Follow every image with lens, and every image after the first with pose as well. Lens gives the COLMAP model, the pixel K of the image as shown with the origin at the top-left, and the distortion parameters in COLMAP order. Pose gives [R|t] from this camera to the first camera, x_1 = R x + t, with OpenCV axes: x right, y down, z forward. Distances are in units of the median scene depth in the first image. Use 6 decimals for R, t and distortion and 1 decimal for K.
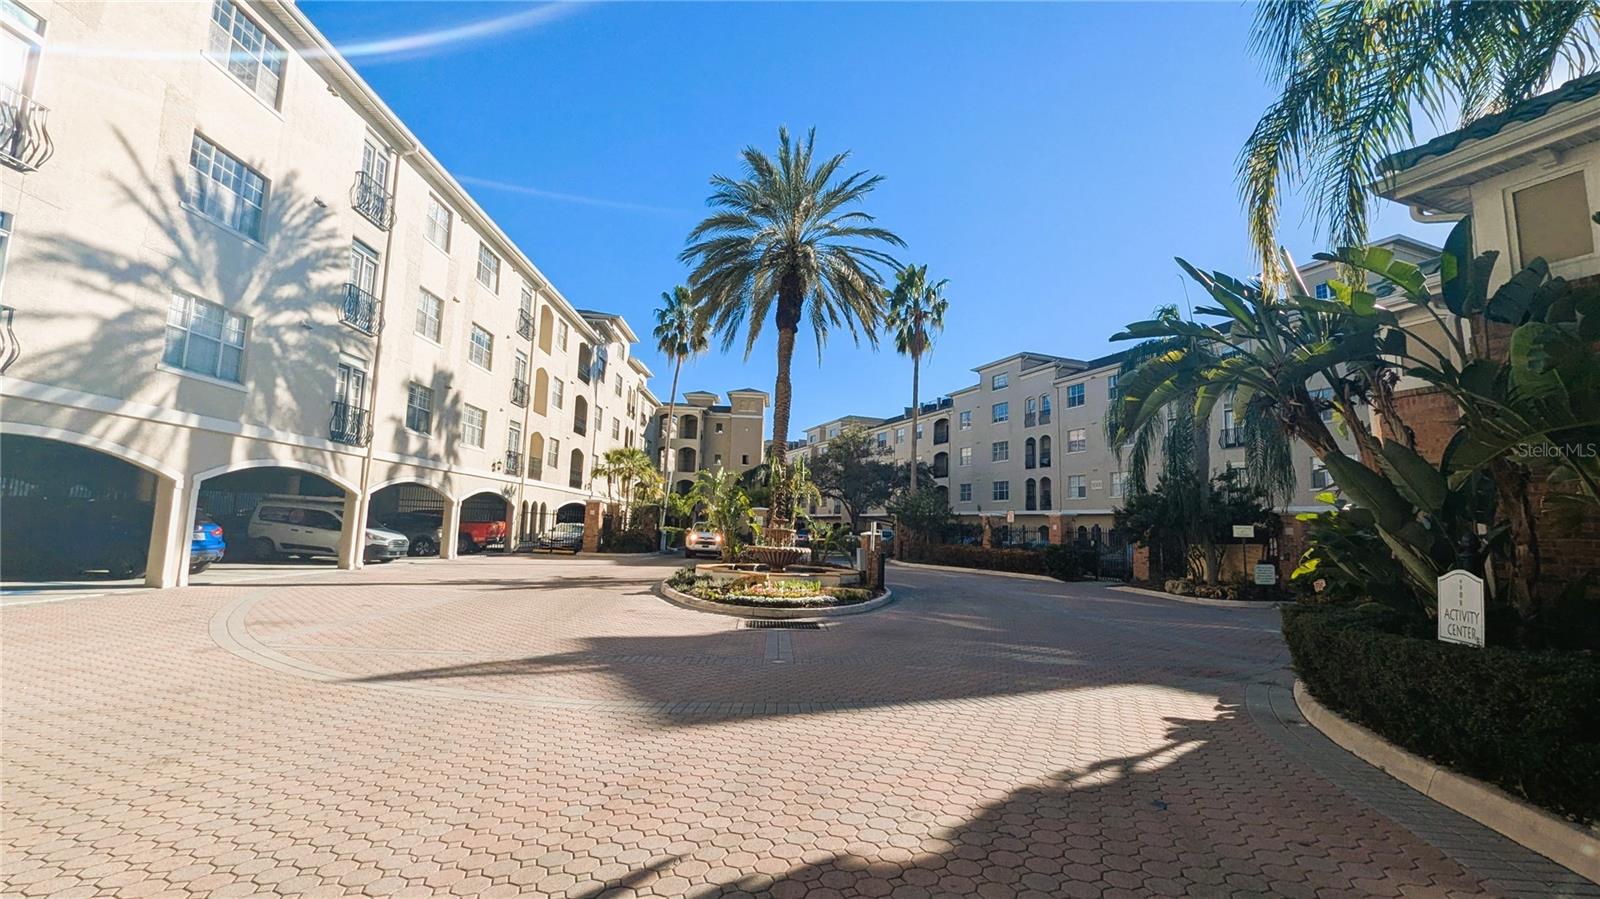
lens RADIAL K [[663.2, 0, 800.0], [0, 663.2, 449.5], [0, 0, 1]] dist [0.003939, 0.000739]
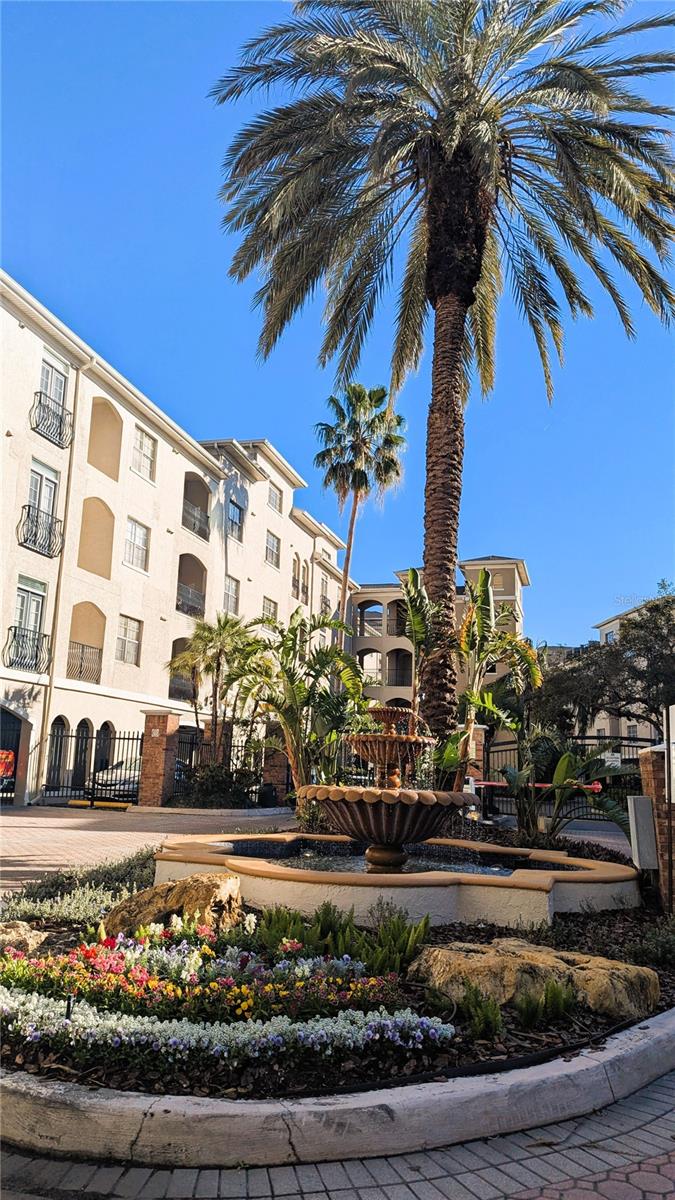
lens RADIAL K [[820.9, 0, 337.5], [0, 820.9, 600.0], [0, 0, 1]] dist [0.005391, 0.000184]
pose [[0.946034, -0.069391, -0.316551, 0.045320], [0.035665, 0.993166, -0.111123, 0.052794], [0.322099, 0.093837, 0.942044, 0.310571]]
